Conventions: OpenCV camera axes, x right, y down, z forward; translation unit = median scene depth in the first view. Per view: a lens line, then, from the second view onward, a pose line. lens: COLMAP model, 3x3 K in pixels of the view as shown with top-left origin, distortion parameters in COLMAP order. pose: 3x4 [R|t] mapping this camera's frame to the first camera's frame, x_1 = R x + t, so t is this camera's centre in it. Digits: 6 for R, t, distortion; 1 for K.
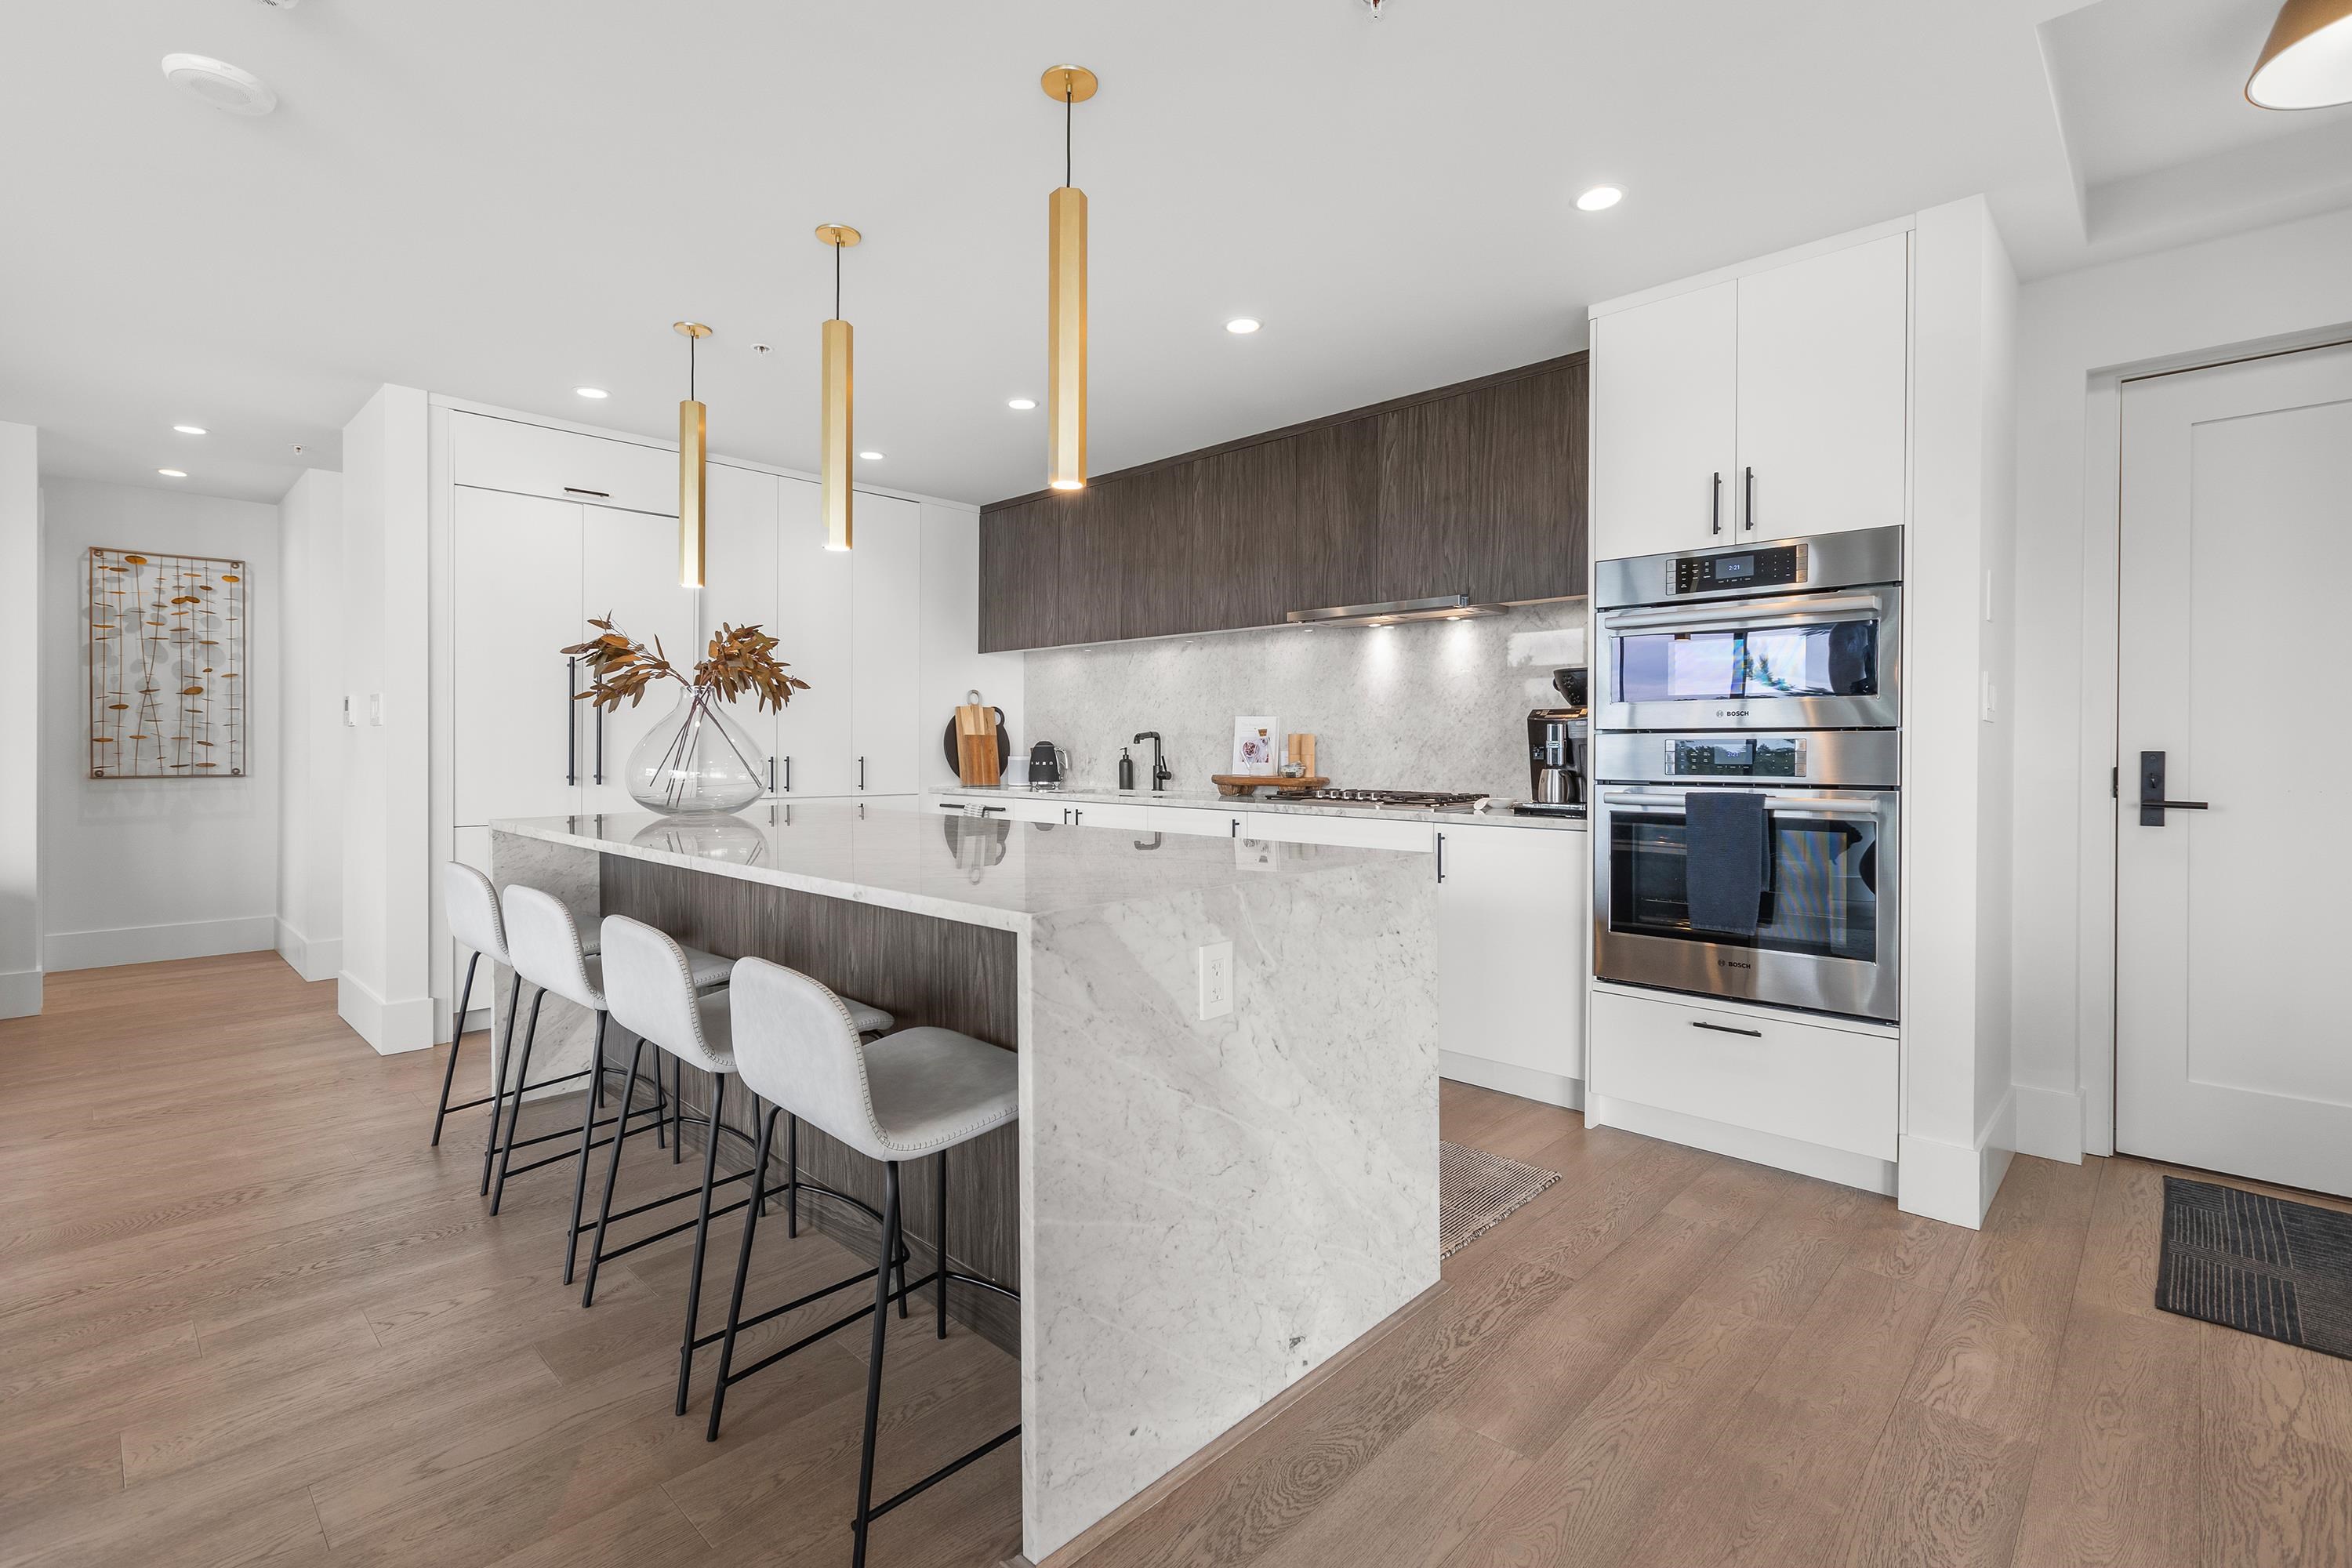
lens RADIAL K [[1043.2, 0, 1133.8], [0, 1043.2, 757.4], [0, 0, 1]] dist [0.001891, -0.000124]
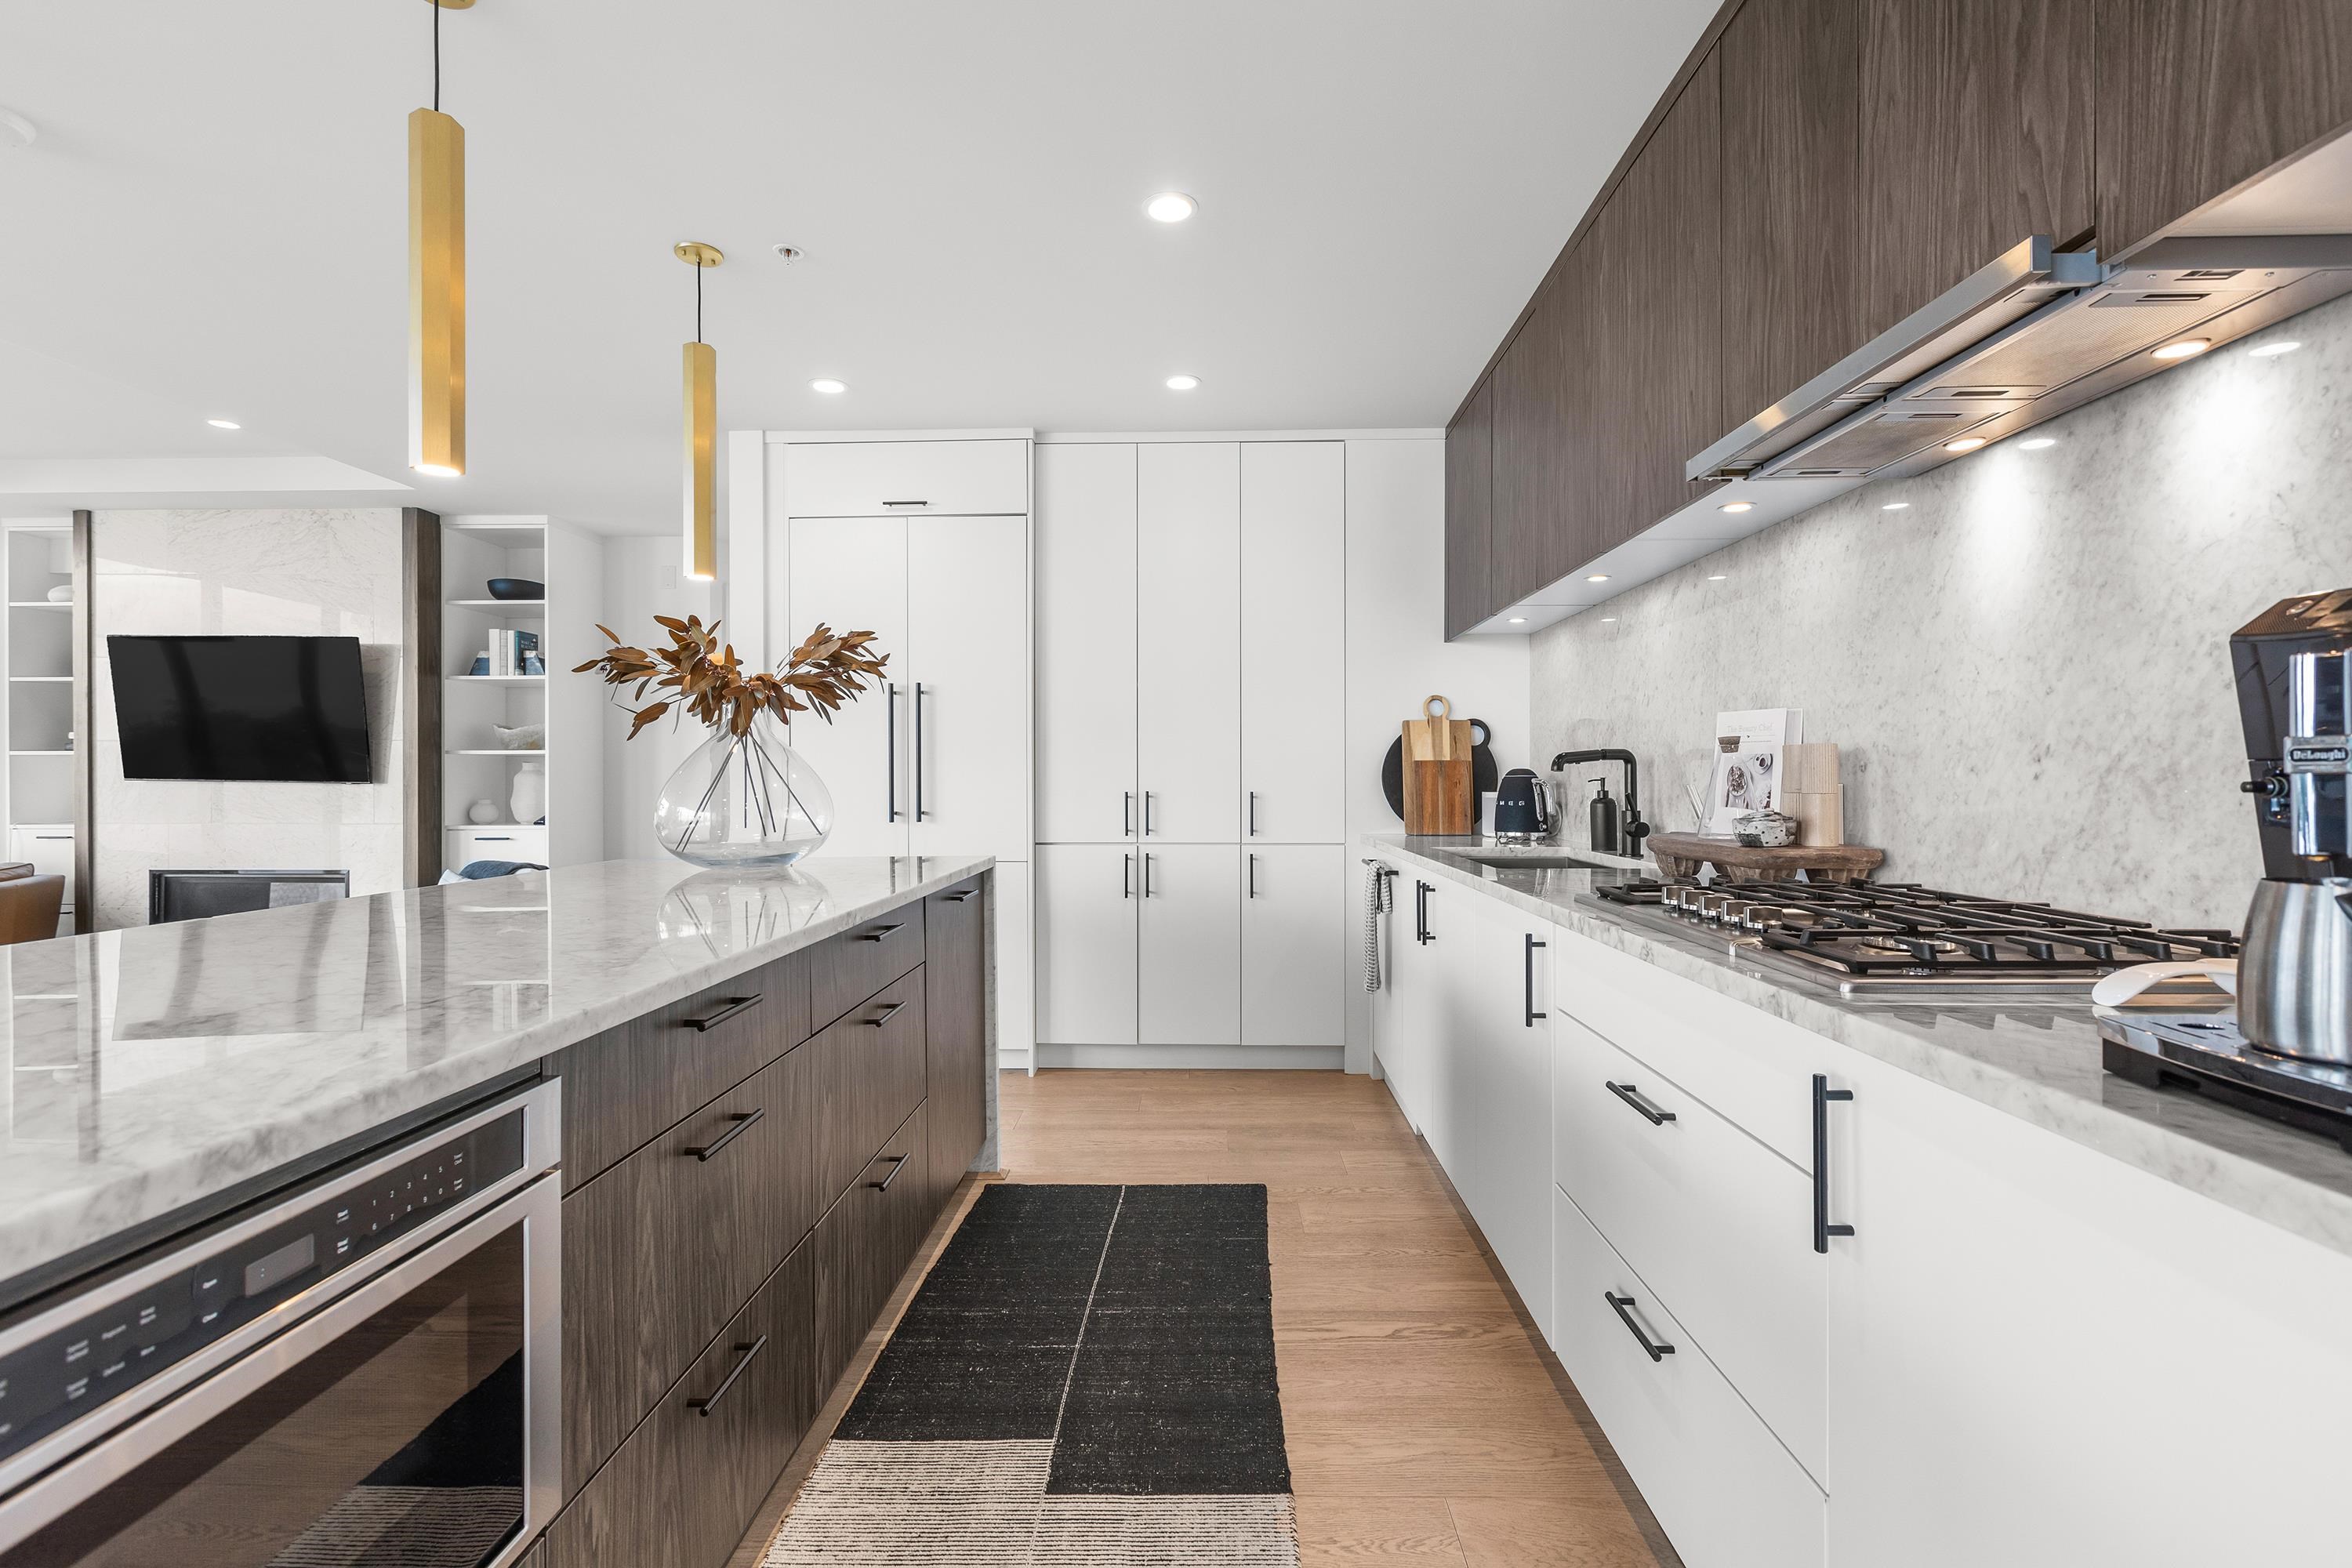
lens RADIAL K [[1043.2, 0, 1192.5], [0, 1043.2, 784.8], [0, 0, 1]] dist [0.001891, -0.000124]
pose [[0.695356, -0.001421, -0.718664, 0.388662], [-0.001213, 0.999994, -0.003151, -0.005788], [0.718664, 0.003062, 0.695351, 0.693303]]
